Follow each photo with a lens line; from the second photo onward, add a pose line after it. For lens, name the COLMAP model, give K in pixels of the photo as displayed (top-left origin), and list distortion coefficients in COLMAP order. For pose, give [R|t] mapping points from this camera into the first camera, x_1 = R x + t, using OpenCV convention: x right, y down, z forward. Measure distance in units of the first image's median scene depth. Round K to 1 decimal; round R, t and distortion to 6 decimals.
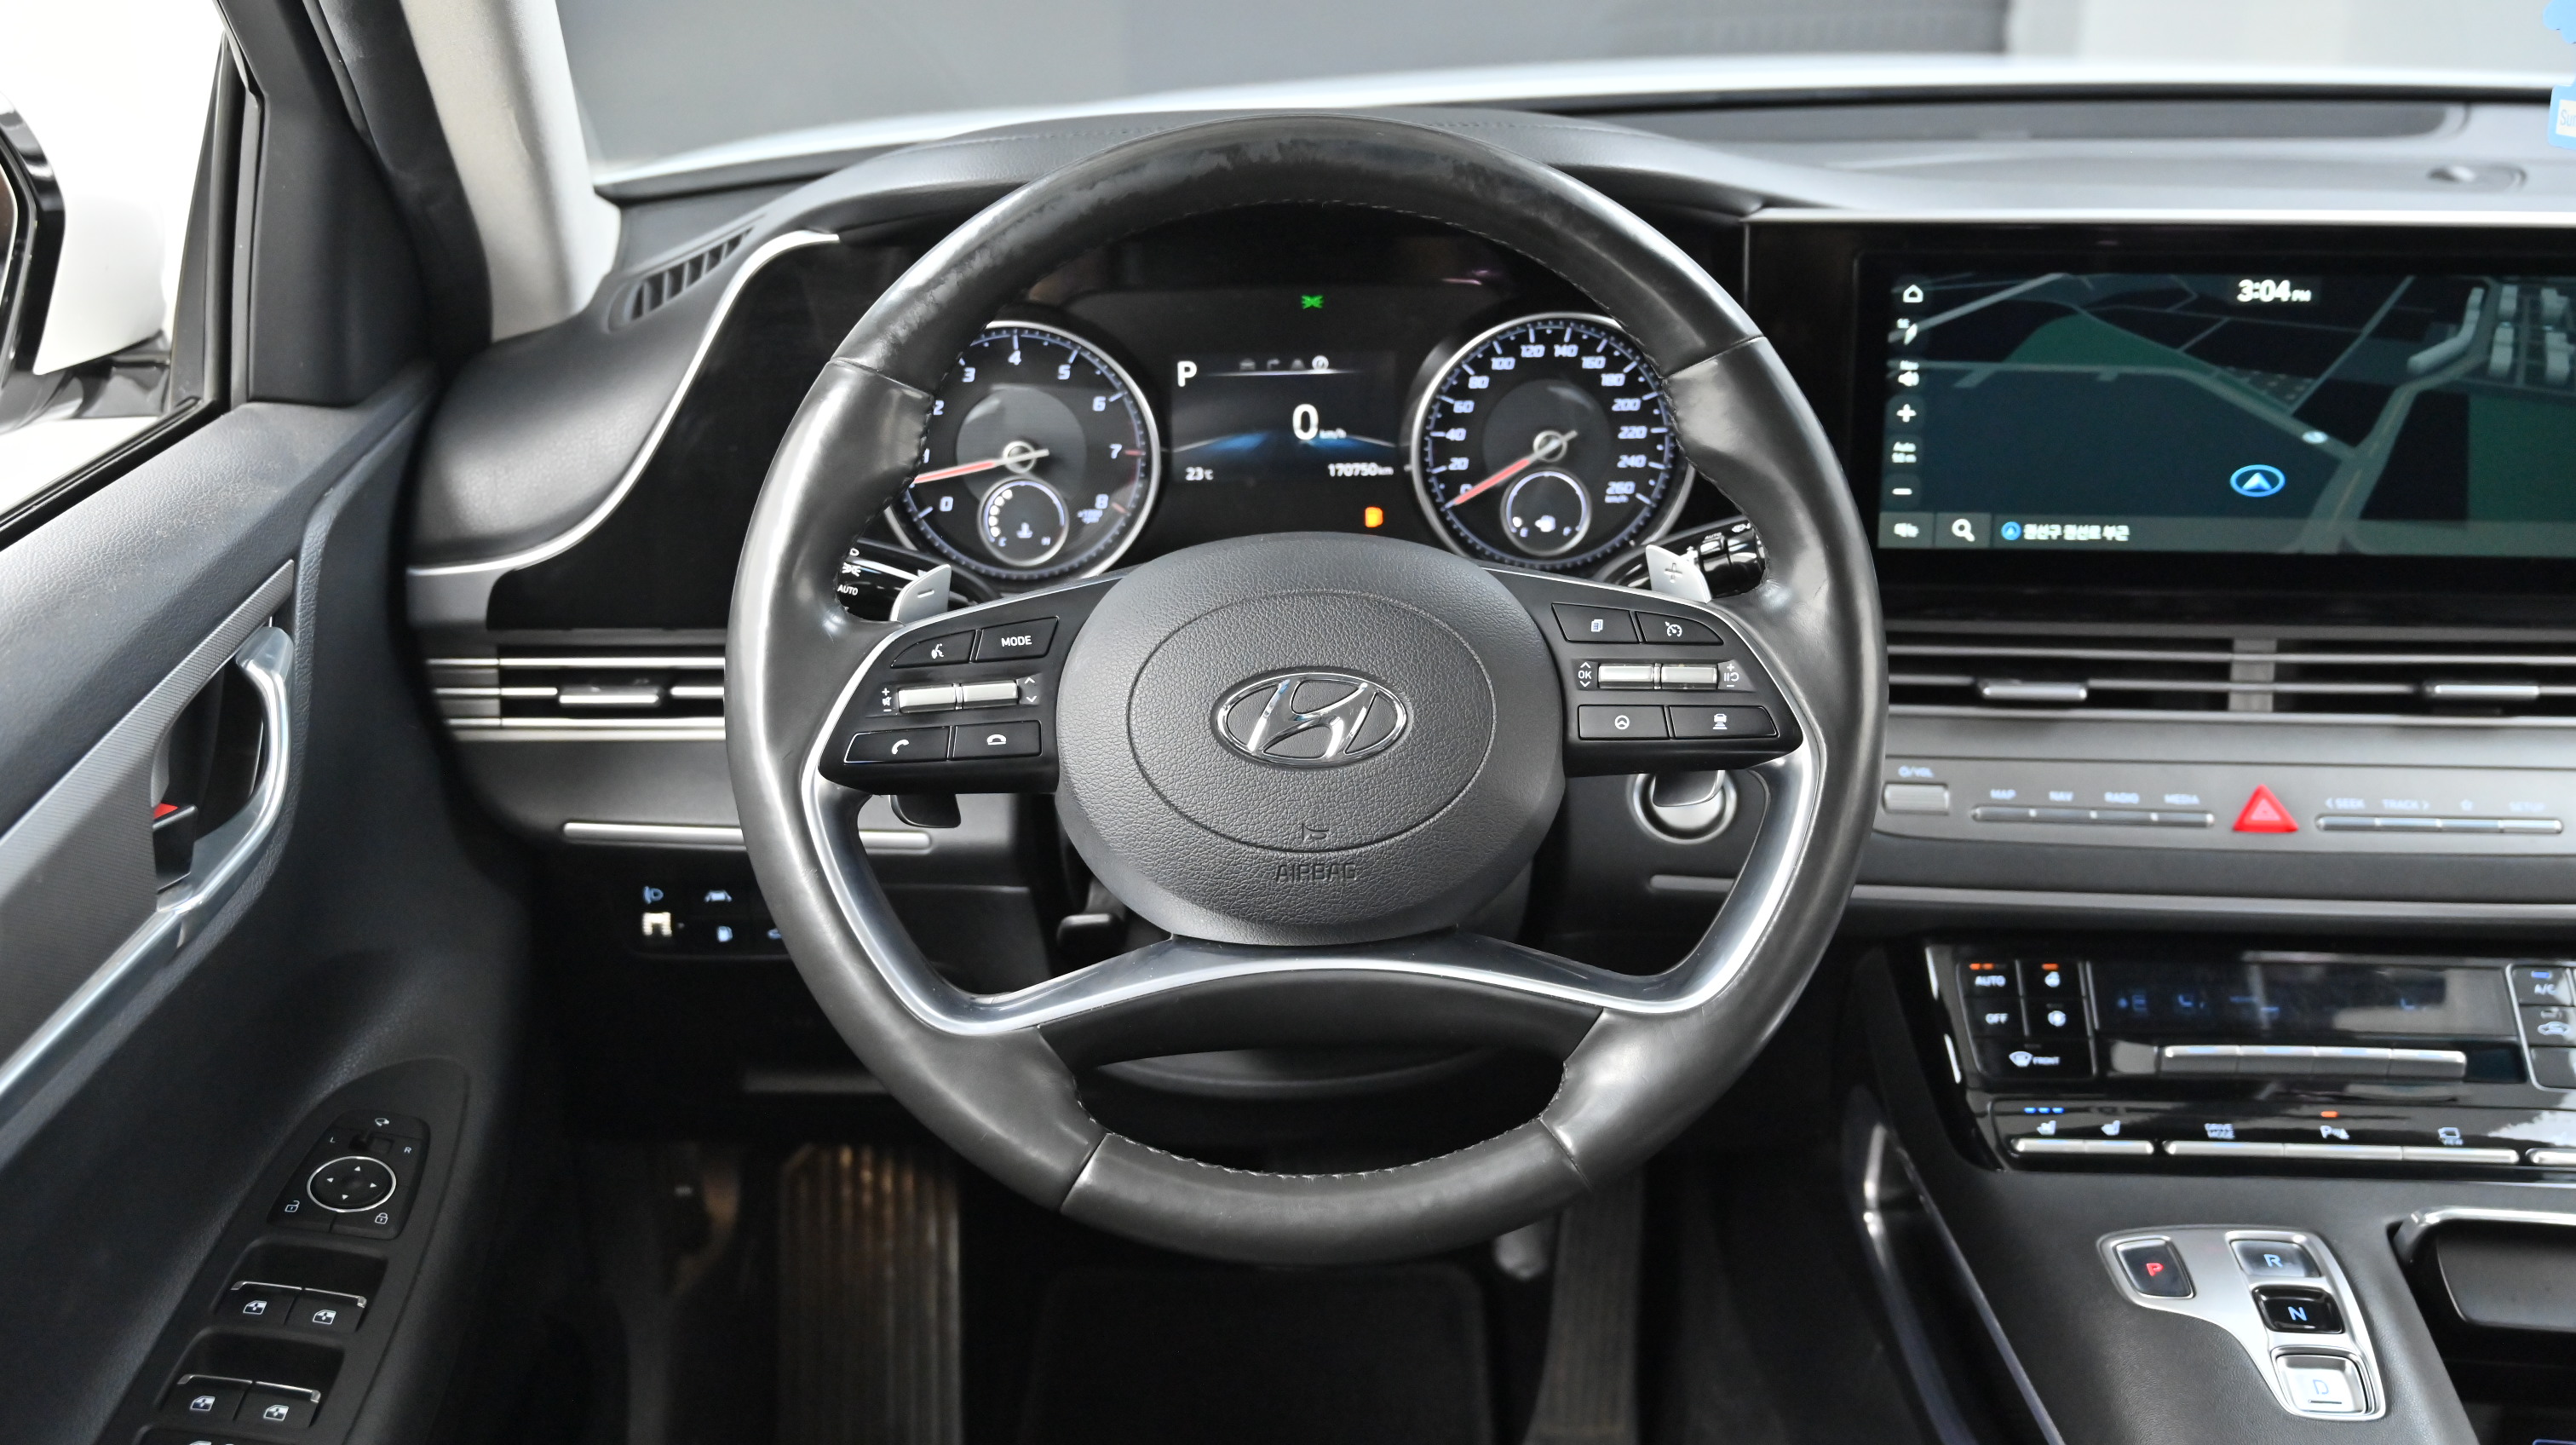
lens RADIAL K [[2710.0, 0, 1290.2], [0, 2710.0, 723.5], [0, 0, 1]] dist [0.004493, 0.000000]
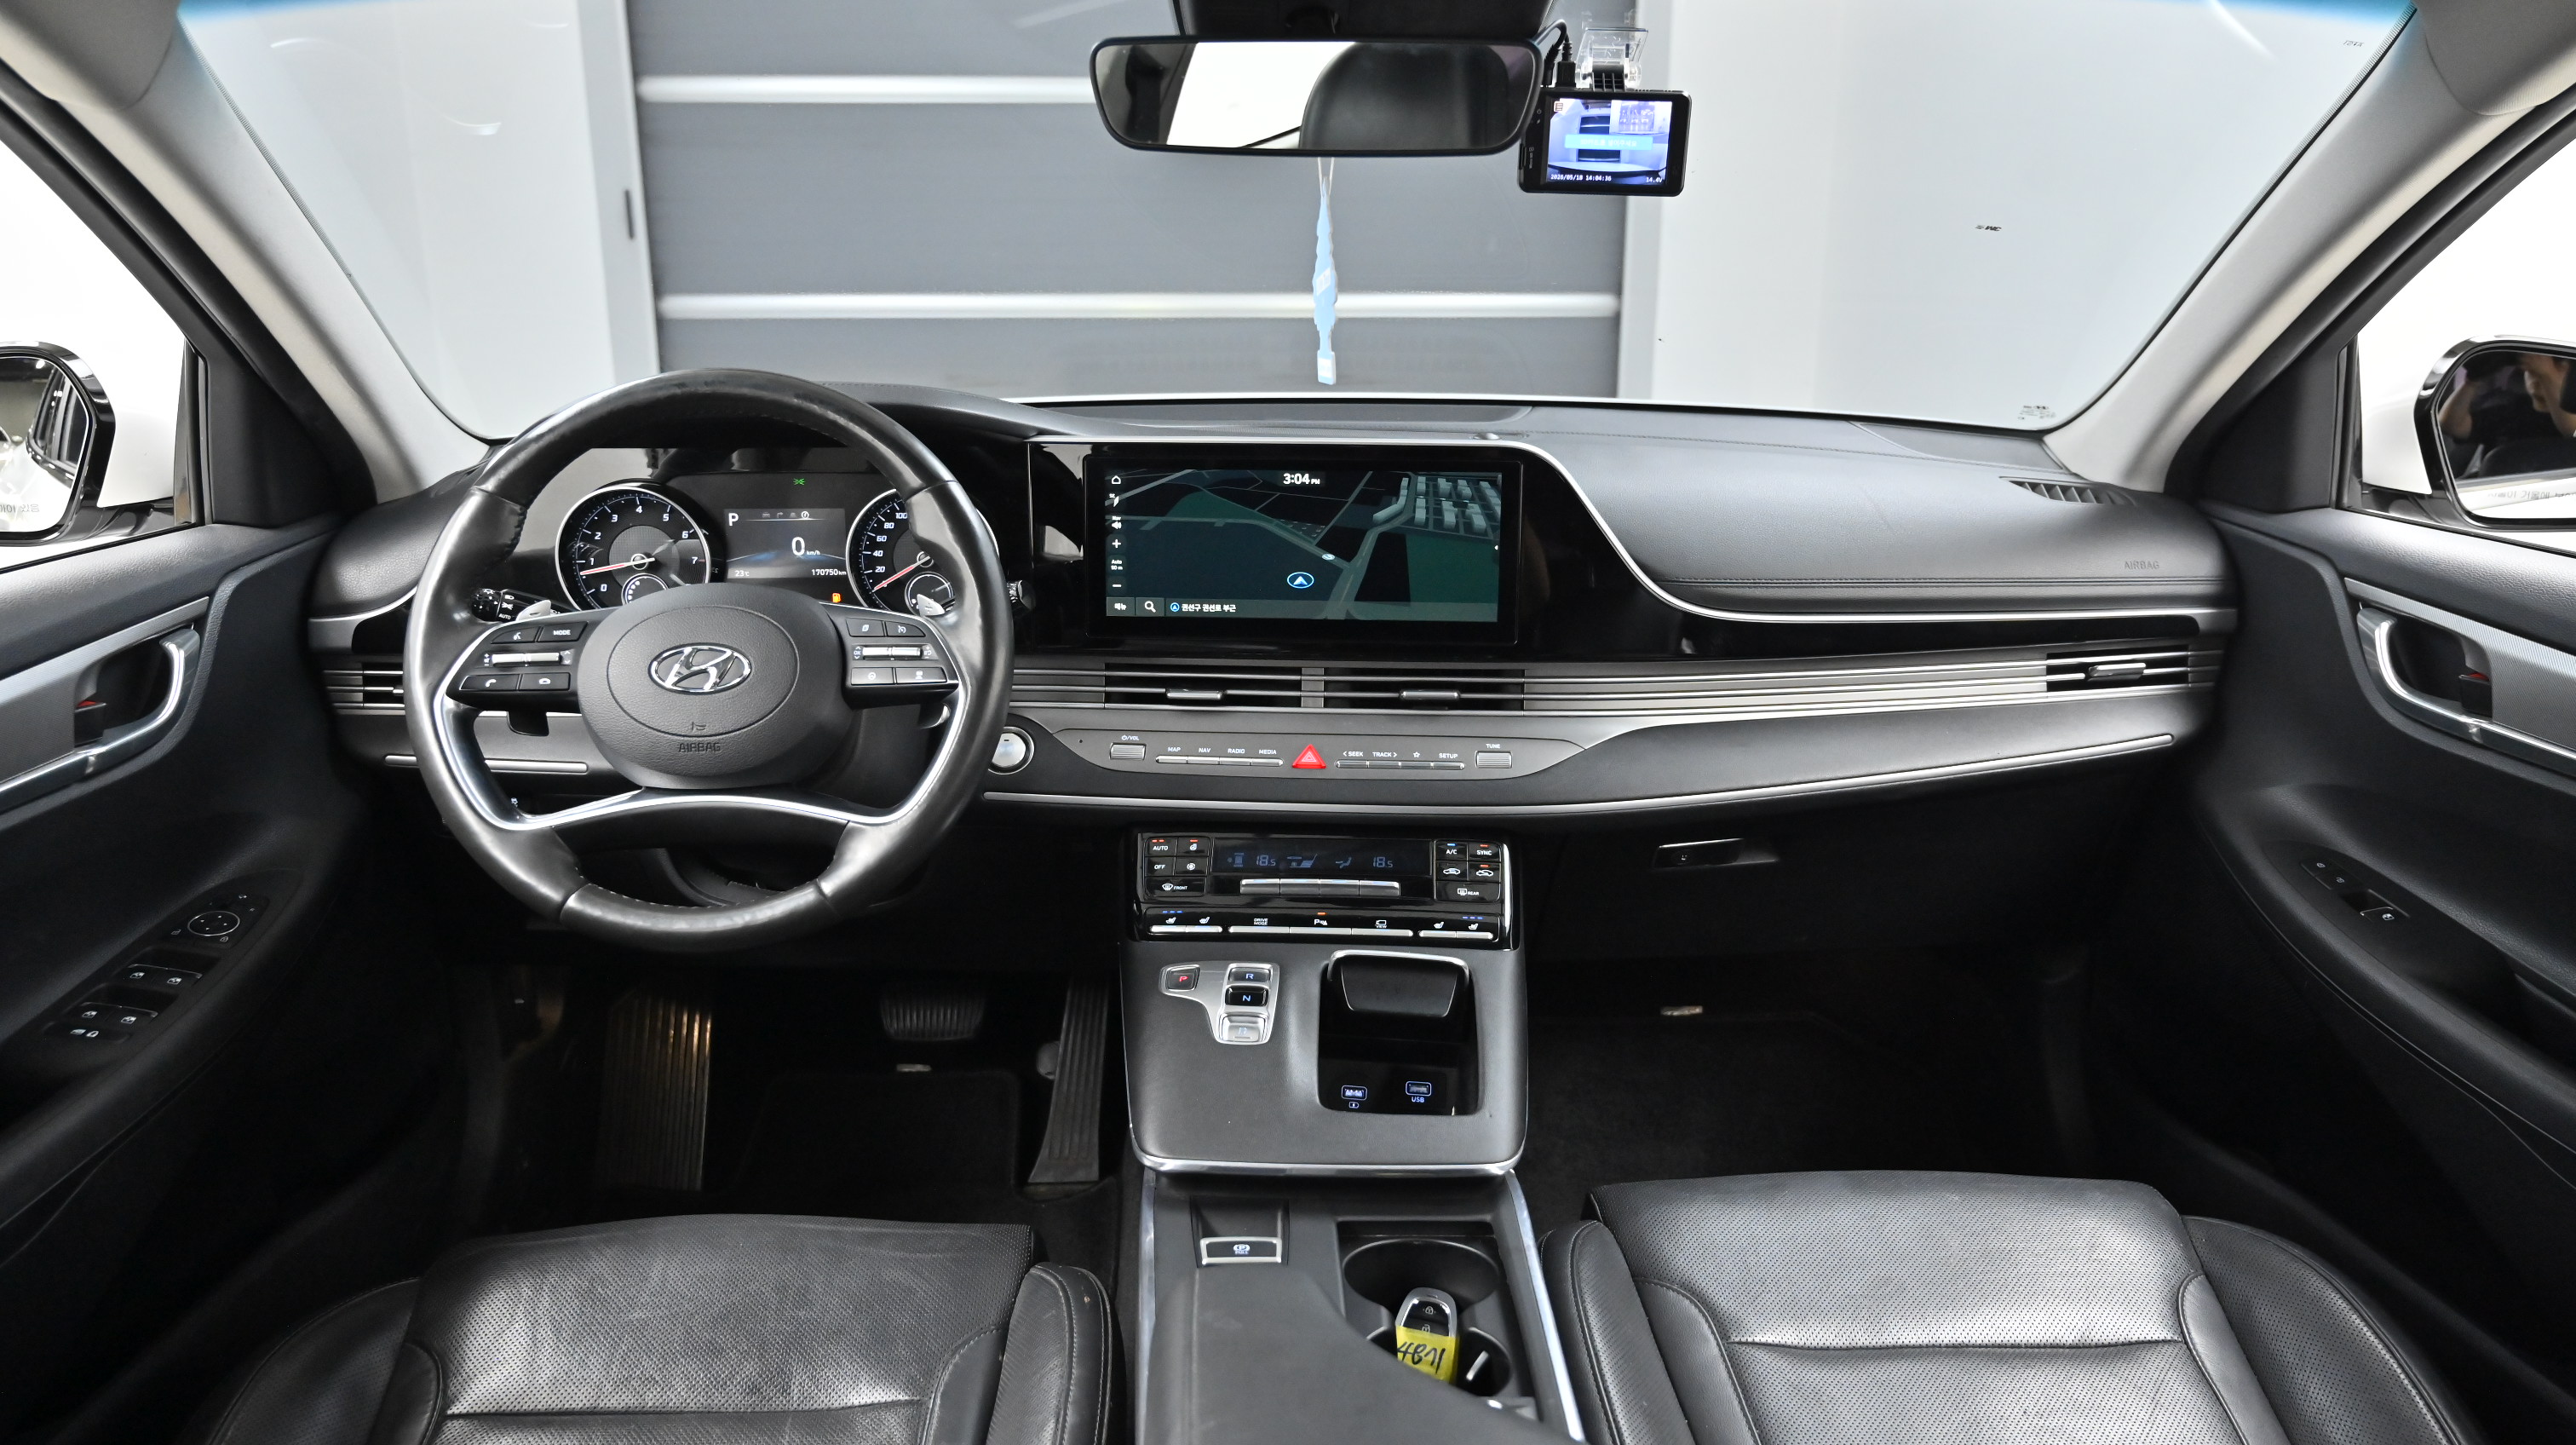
lens RADIAL K [[1794.5, 0, 1296.2], [0, 1794.5, 731.4], [0, 0, 1]] dist [0.014085, 0.007387]
pose [[0.999965, 0.008104, 0.002306, 0.352046], [-0.007868, 0.996042, -0.088532, 0.125052], [-0.003015, 0.088510, 0.996071, -0.229716]]
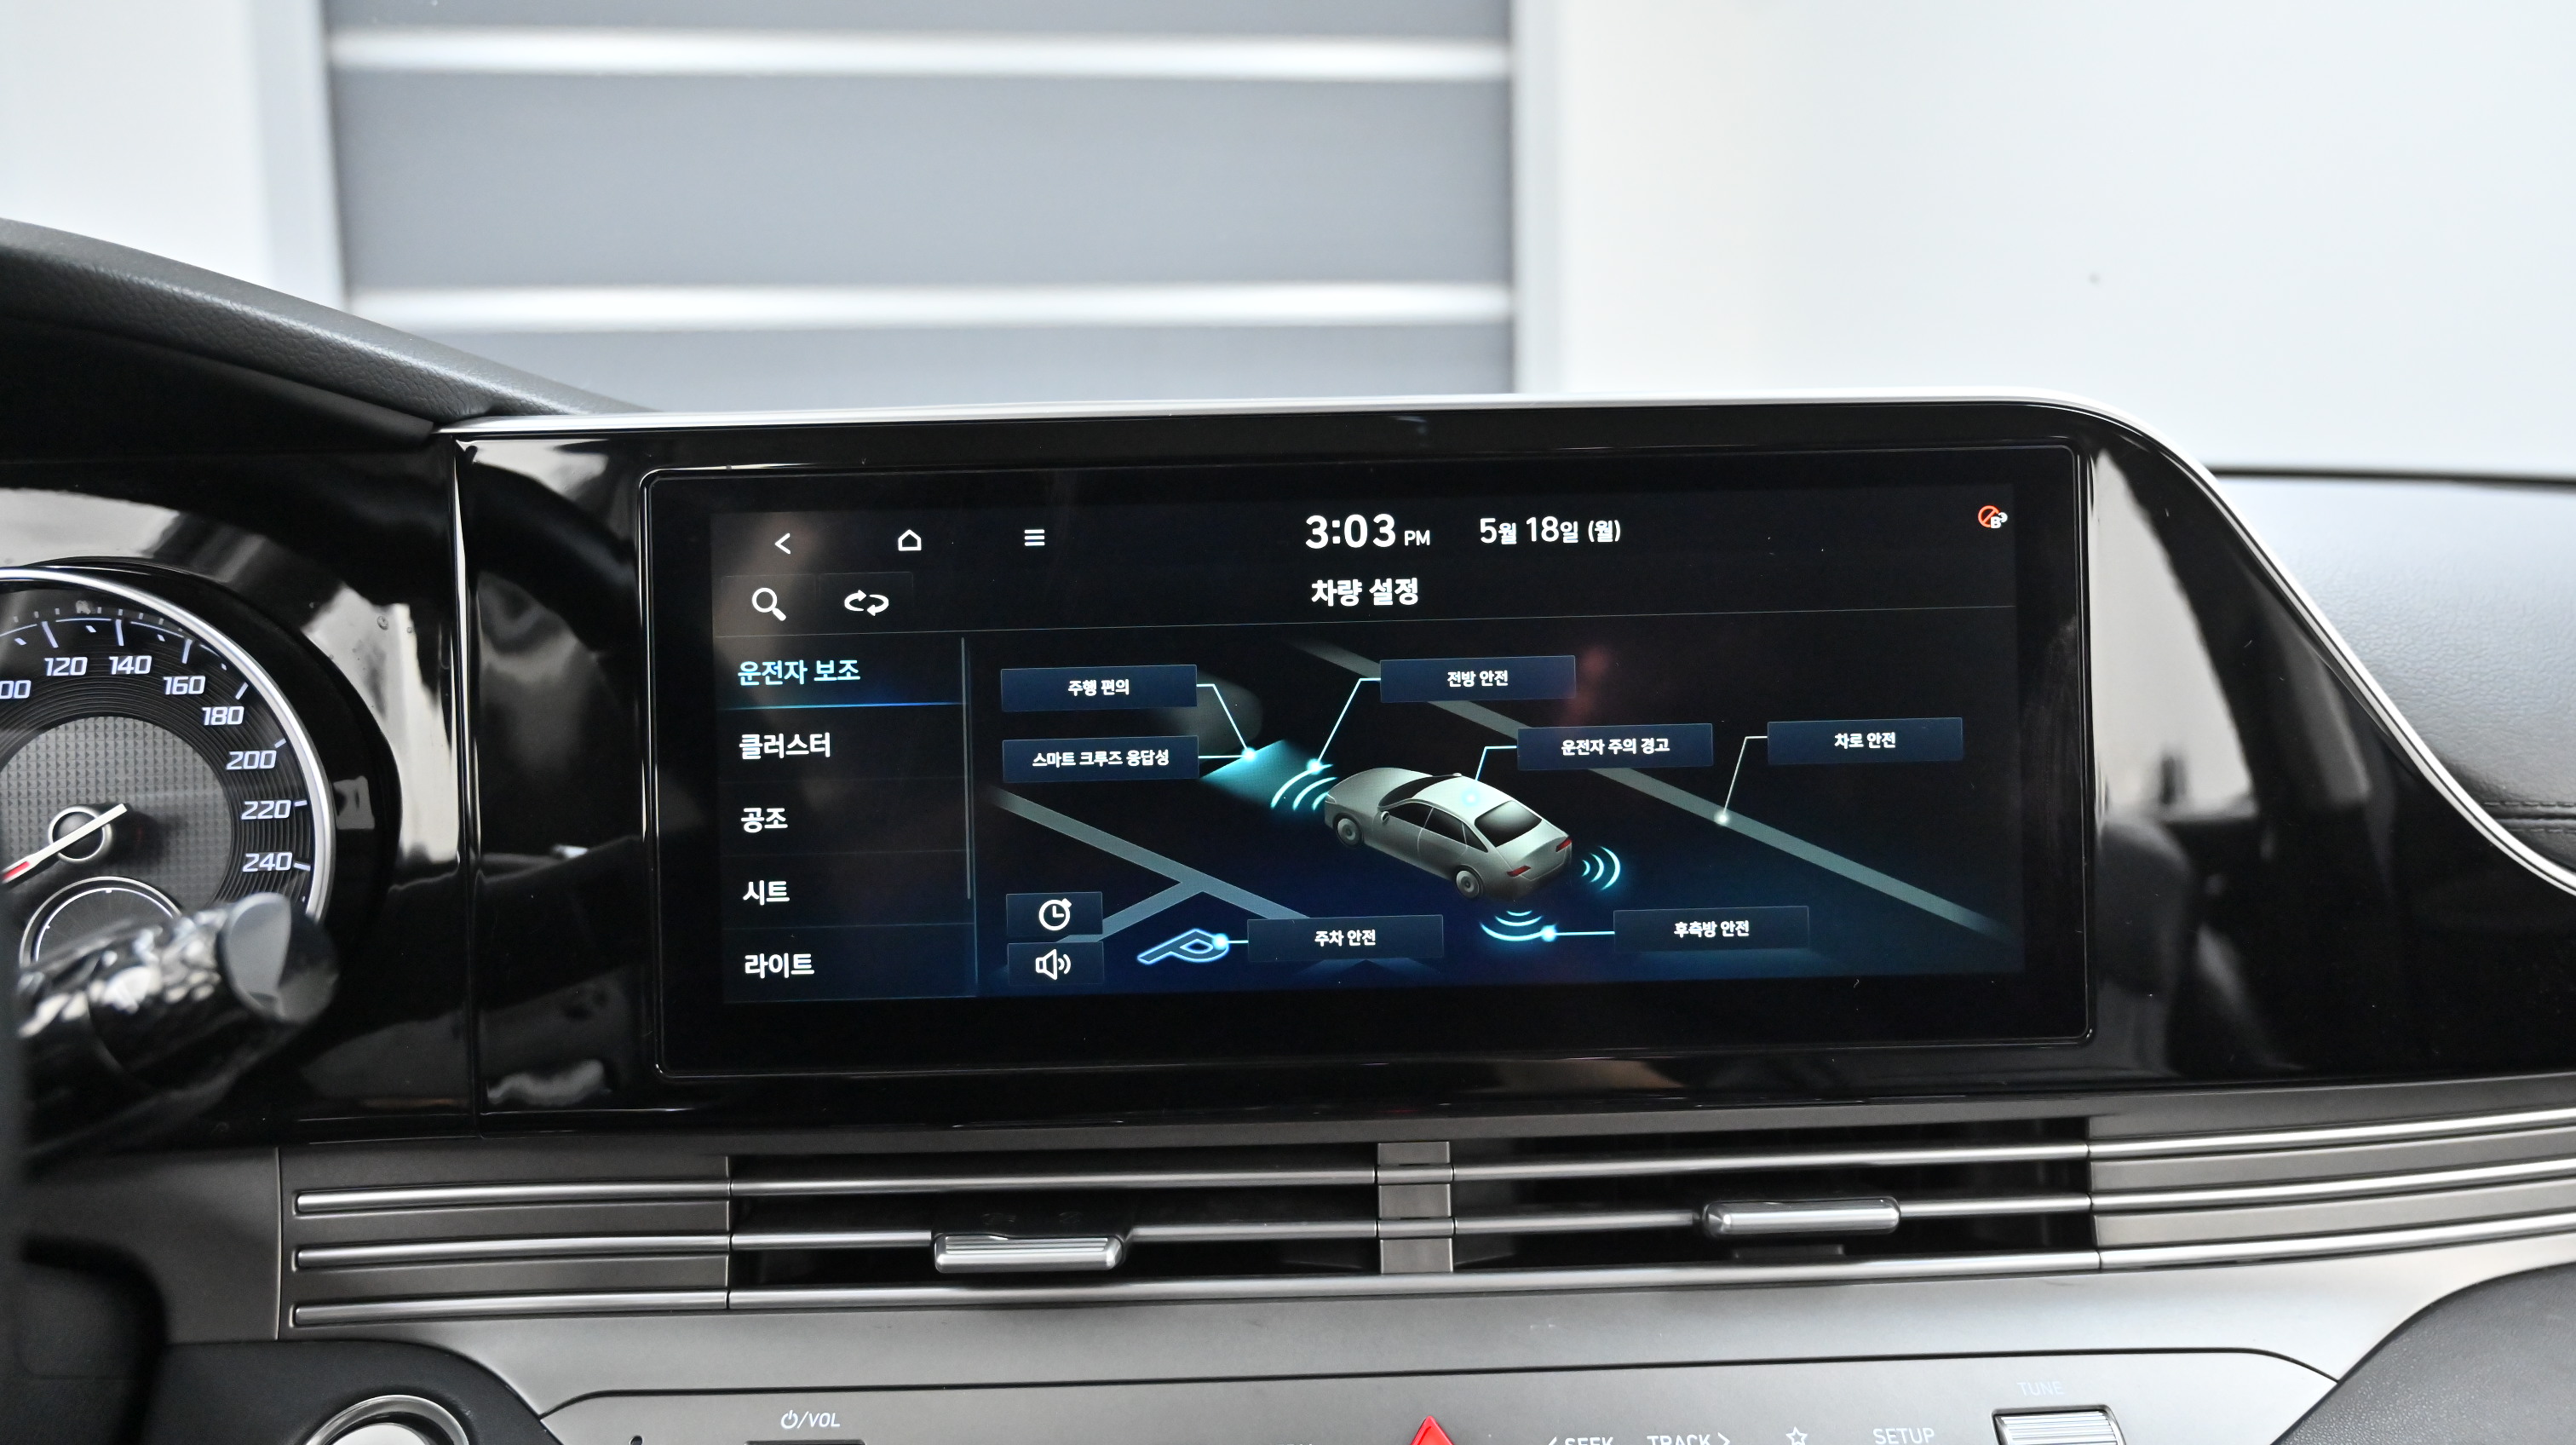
lens RADIAL K [[1905.5, 0, 1309.2], [0, 1905.5, 730.2], [0, 0, 1]] dist [0.002601, -0.001717]
pose [[0.994666, -0.021251, 0.100940, 0.303609], [0.047322, 0.963509, -0.263461, -0.010067], [-0.091658, 0.266832, 0.959374, 0.608390]]
